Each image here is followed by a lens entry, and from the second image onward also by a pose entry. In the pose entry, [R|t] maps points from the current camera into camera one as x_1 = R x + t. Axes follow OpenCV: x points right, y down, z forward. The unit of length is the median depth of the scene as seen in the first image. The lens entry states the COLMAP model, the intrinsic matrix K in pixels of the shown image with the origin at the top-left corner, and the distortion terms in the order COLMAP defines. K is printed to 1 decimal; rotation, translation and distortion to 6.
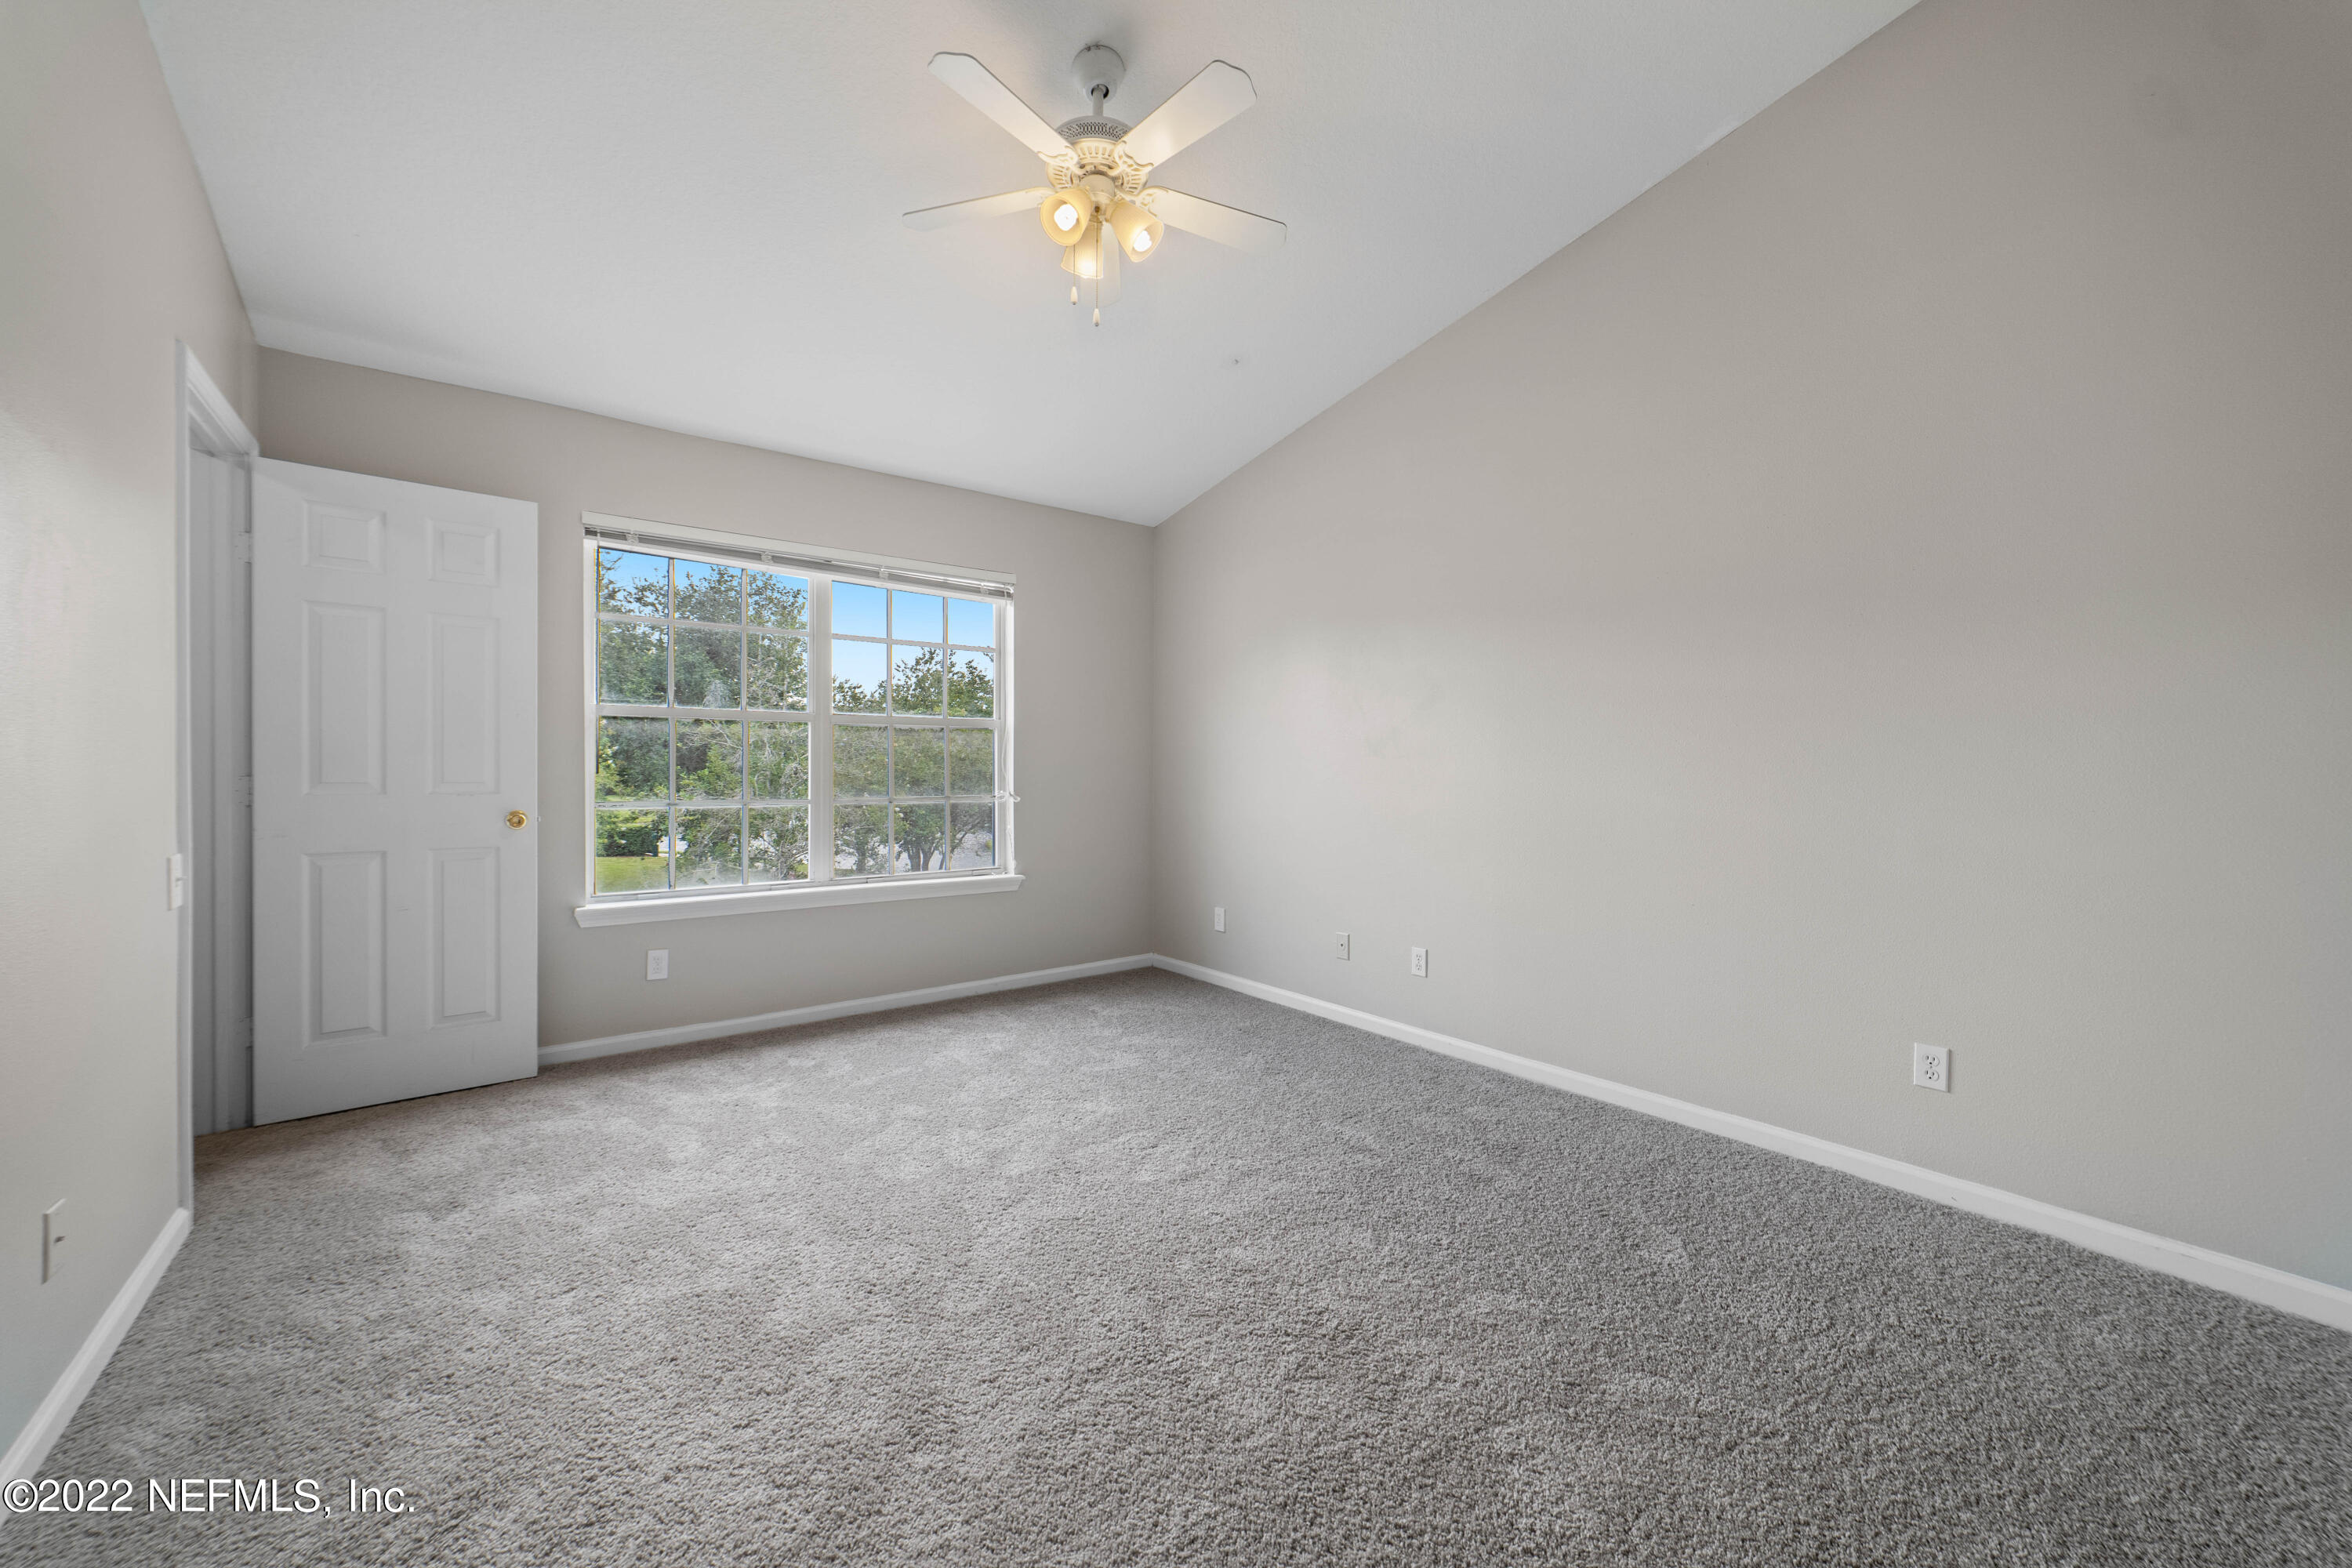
lens RADIAL K [[900.5, 0, 1155.2], [0, 900.5, 775.2], [0, 0, 1]] dist [-0.022231, 0.008401]
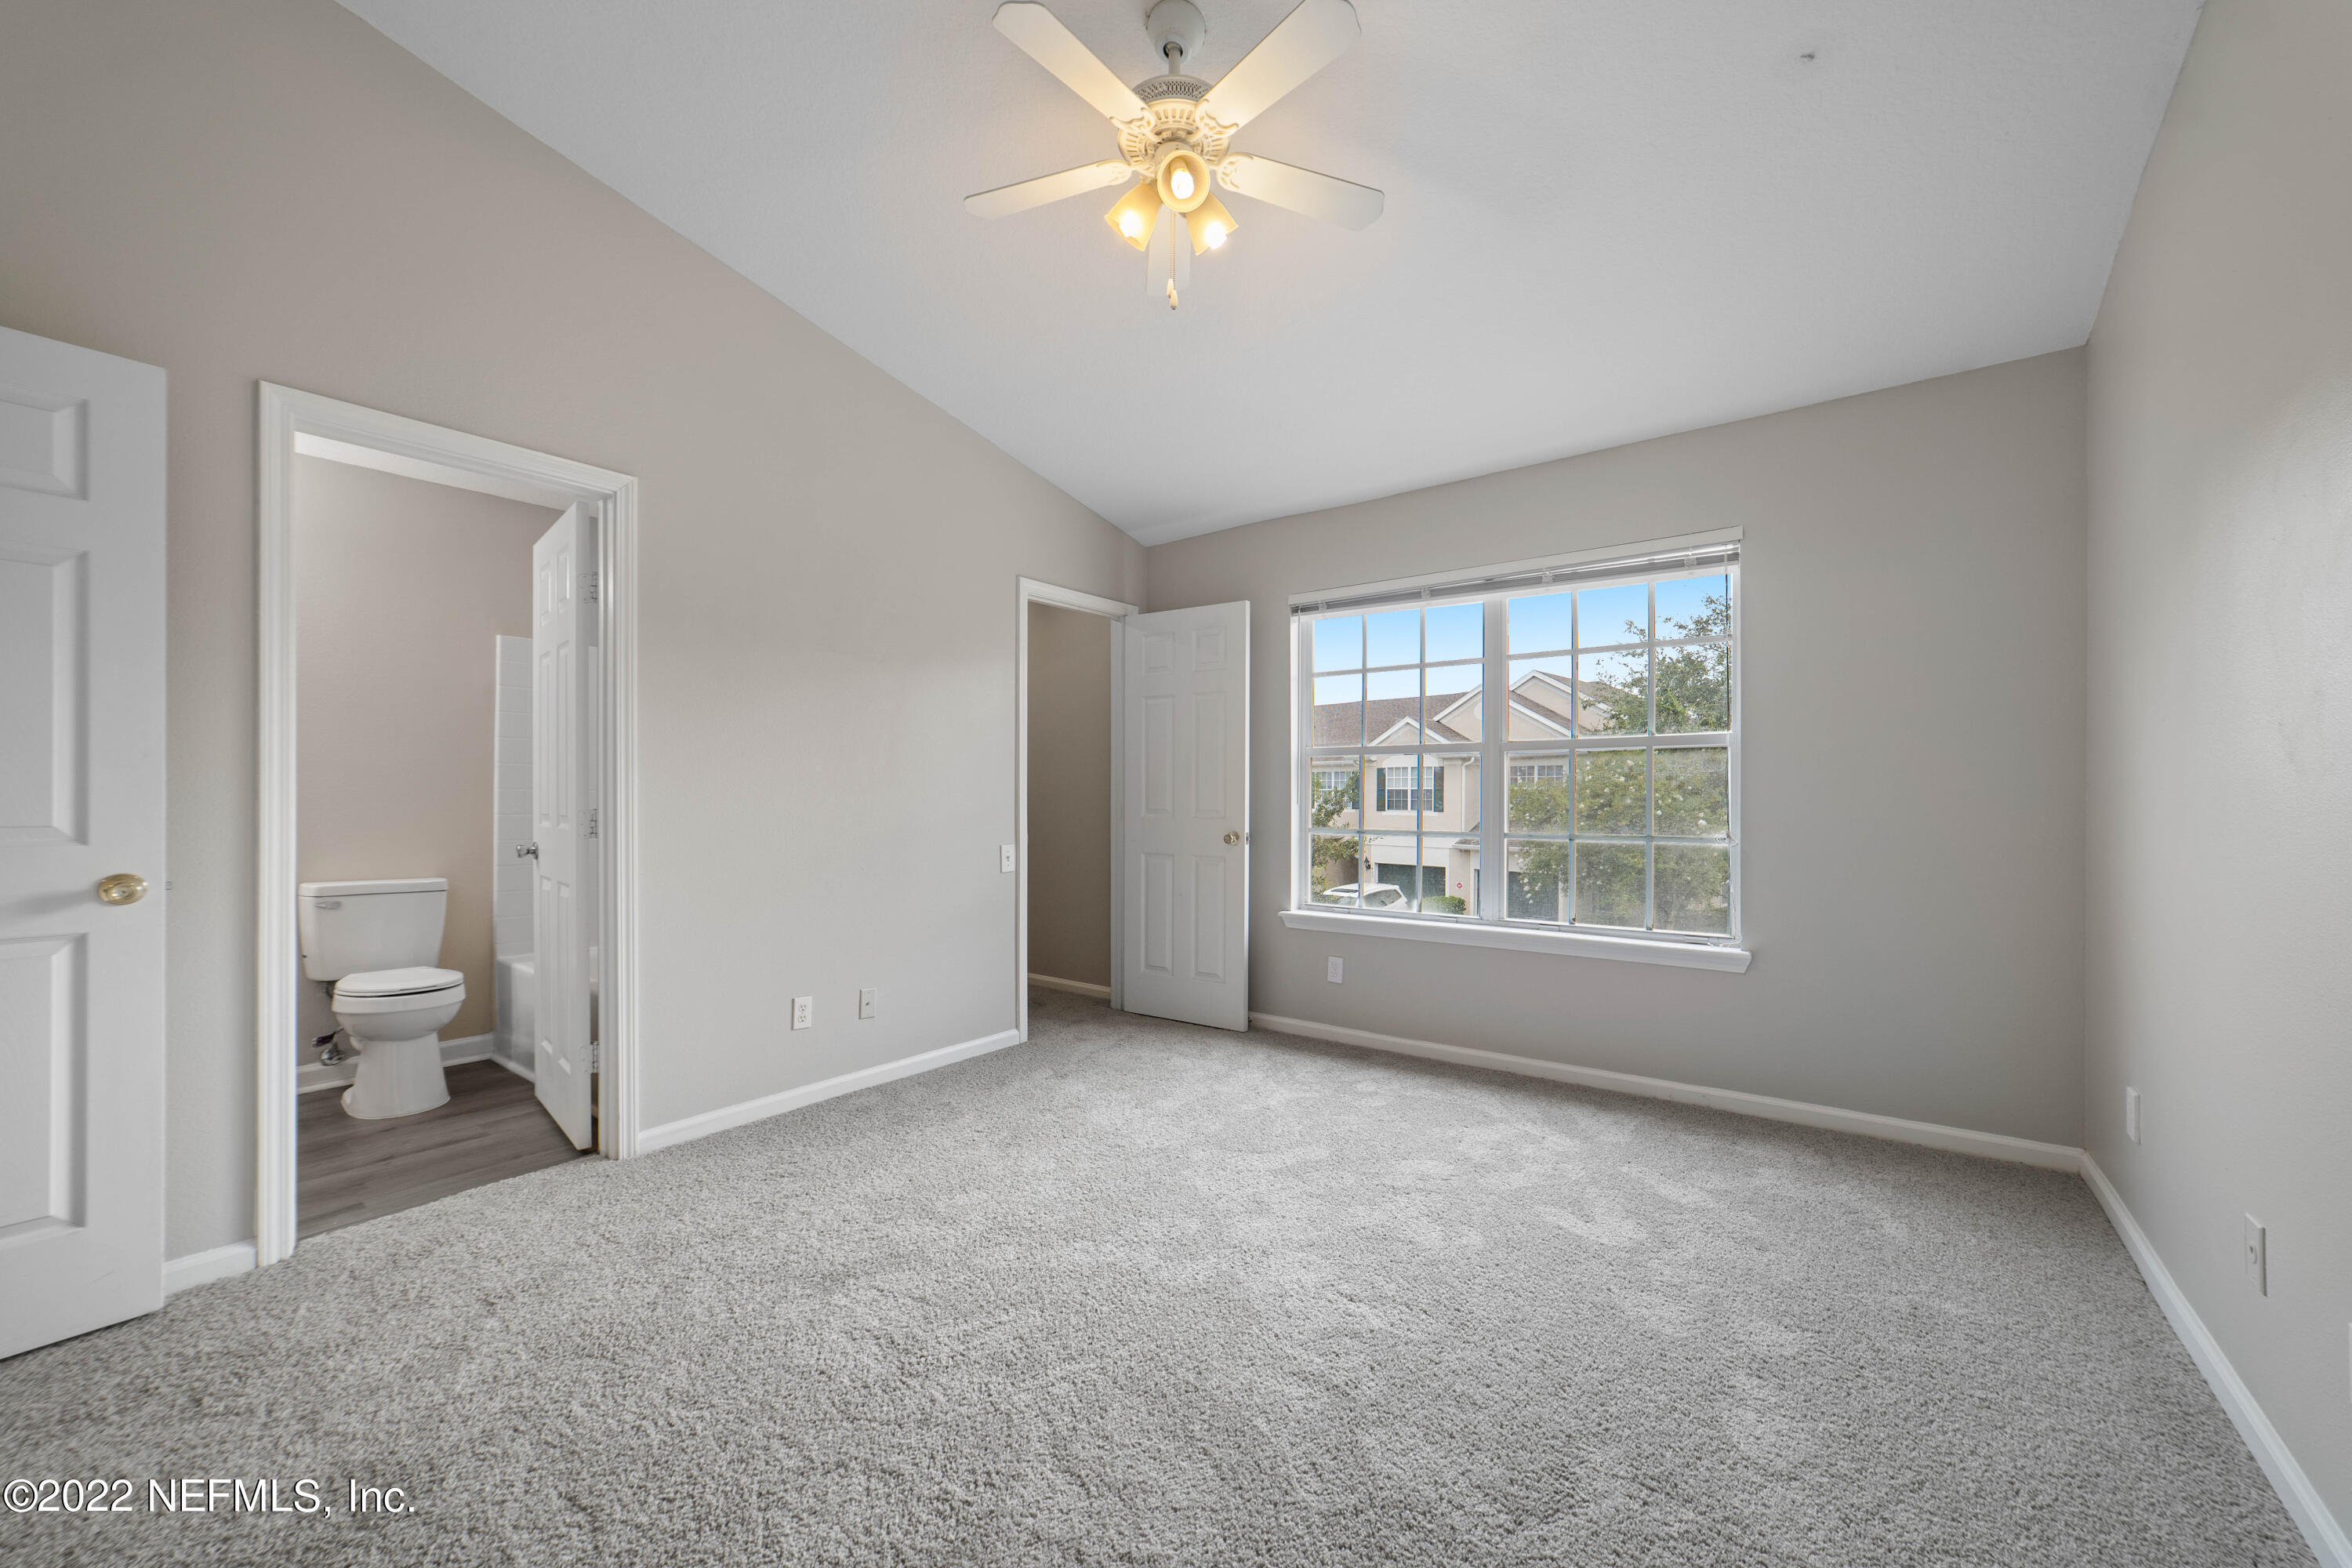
lens RADIAL K [[925.2, 0, 1162.6], [0, 925.2, 800.0], [0, 0, 1]] dist [0.002823, 0.000368]
pose [[0.254233, 0.005029, -0.967130, 0.579245], [-0.003526, 0.999985, 0.004273, -0.013210], [0.967136, 0.002324, 0.254247, 0.504775]]
